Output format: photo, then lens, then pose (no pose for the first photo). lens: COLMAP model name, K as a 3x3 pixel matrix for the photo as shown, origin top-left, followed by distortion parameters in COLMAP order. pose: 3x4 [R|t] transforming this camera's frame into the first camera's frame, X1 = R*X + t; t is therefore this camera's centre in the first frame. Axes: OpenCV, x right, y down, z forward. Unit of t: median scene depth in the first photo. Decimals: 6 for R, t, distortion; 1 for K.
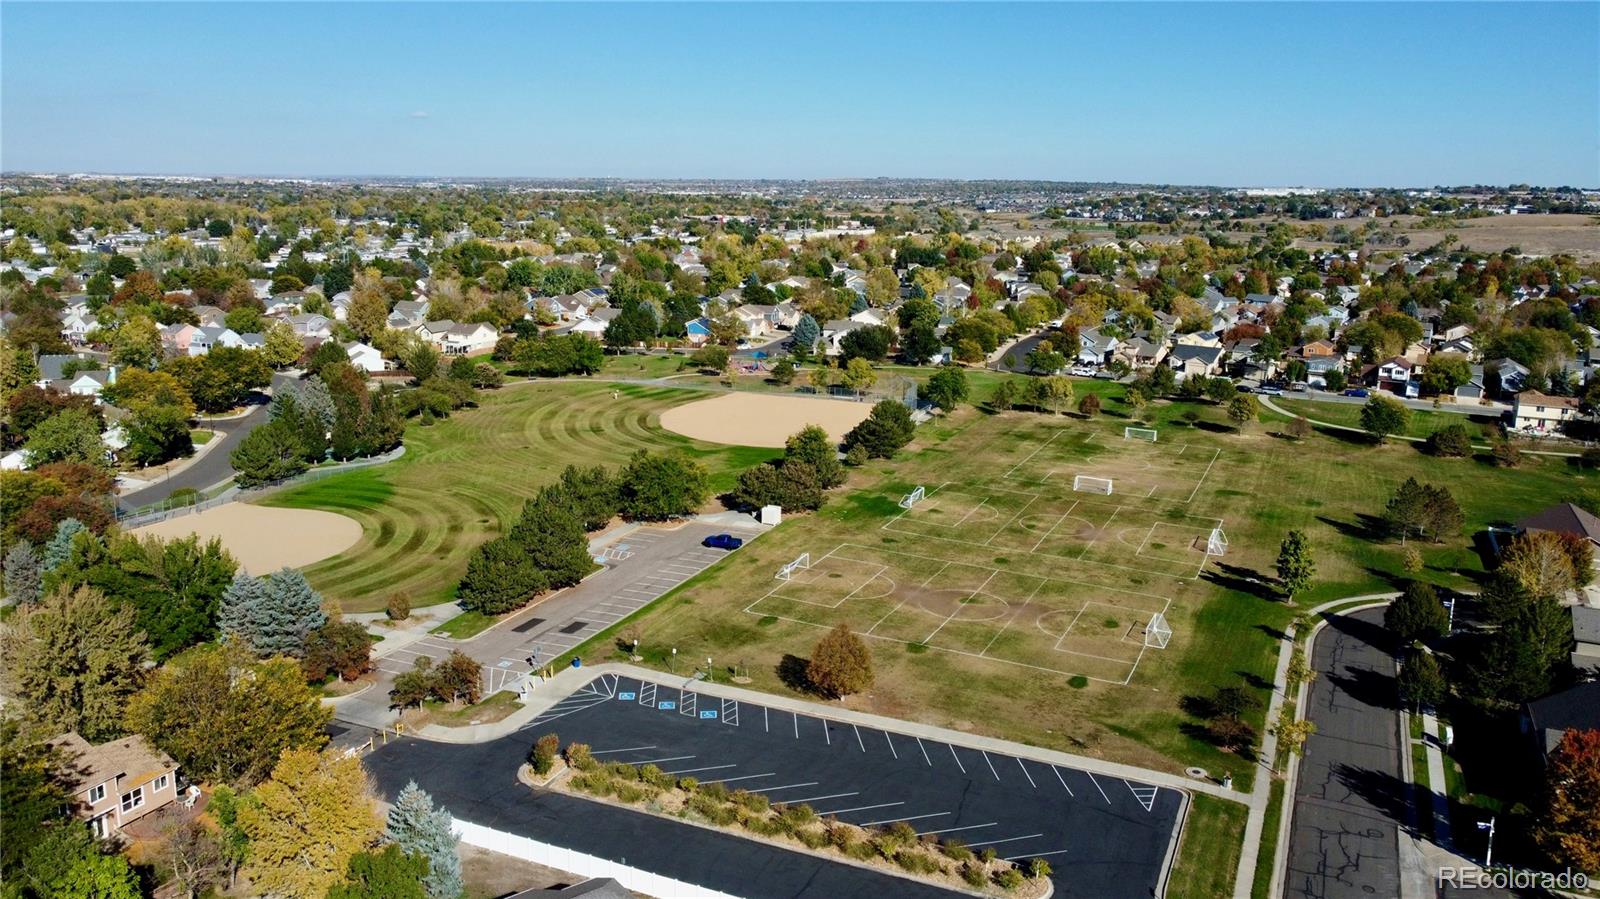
lens RADIAL K [[1211.4, 0, 800.0], [0, 1211.4, 449.5], [0, 0, 1]] dist [-0.005898, -0.000028]
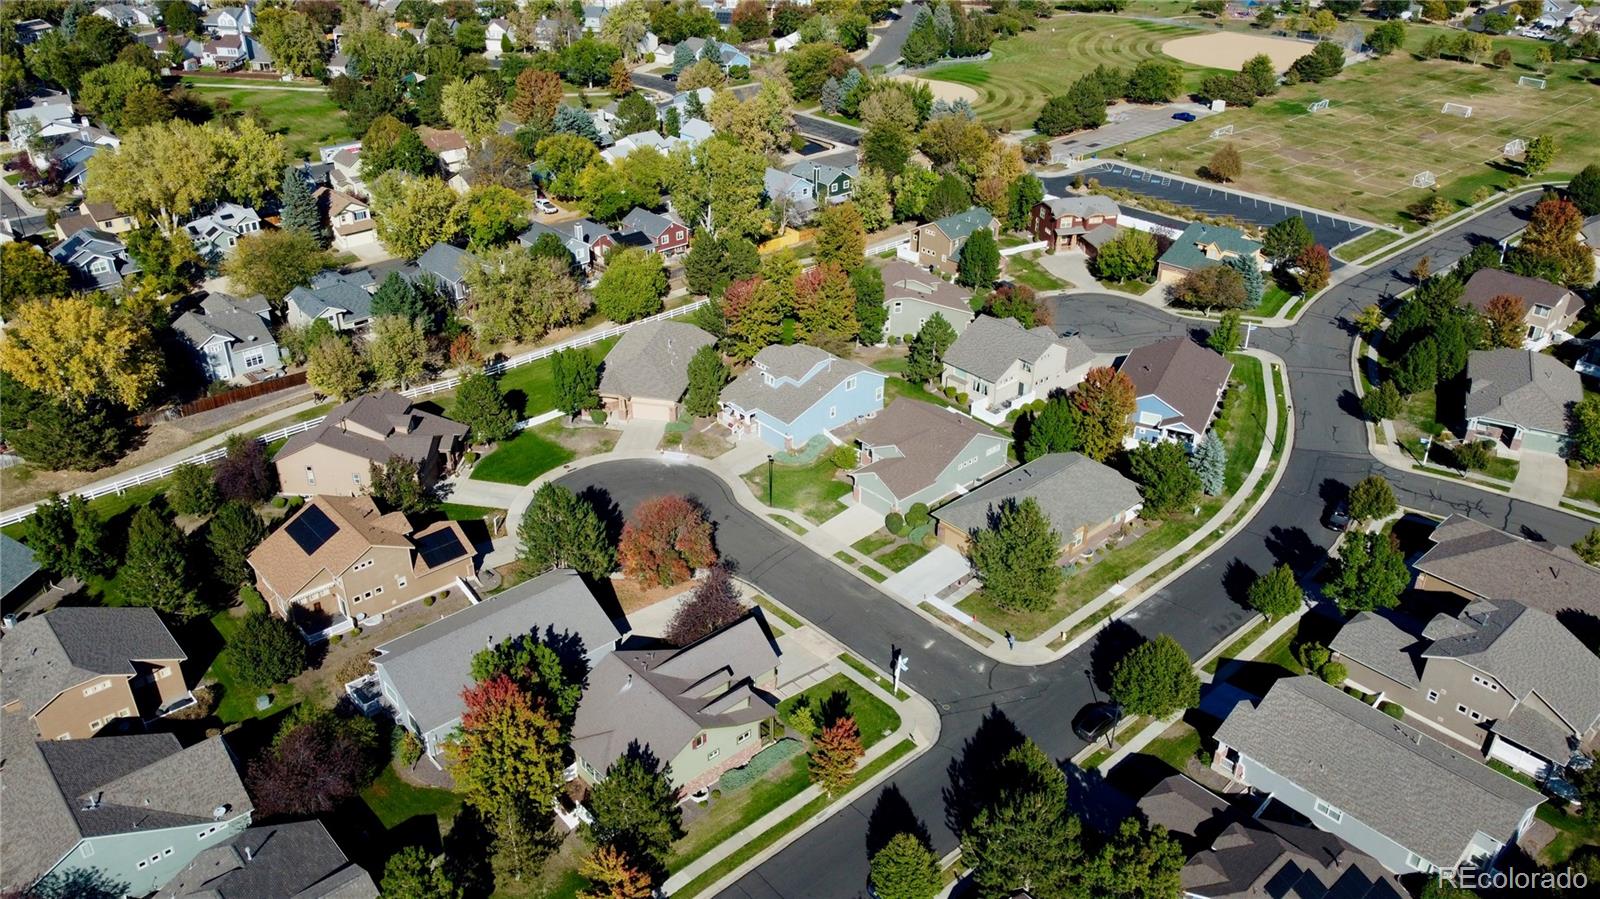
lens RADIAL K [[1211.4, 0, 800.0], [0, 1211.4, 449.5], [0, 0, 1]] dist [-0.005898, -0.000028]
pose [[0.917427, 0.184050, -0.352780, 0.119198], [-0.078548, 0.952917, 0.292880, 0.061629], [0.390075, -0.240986, 0.888688, -0.784766]]
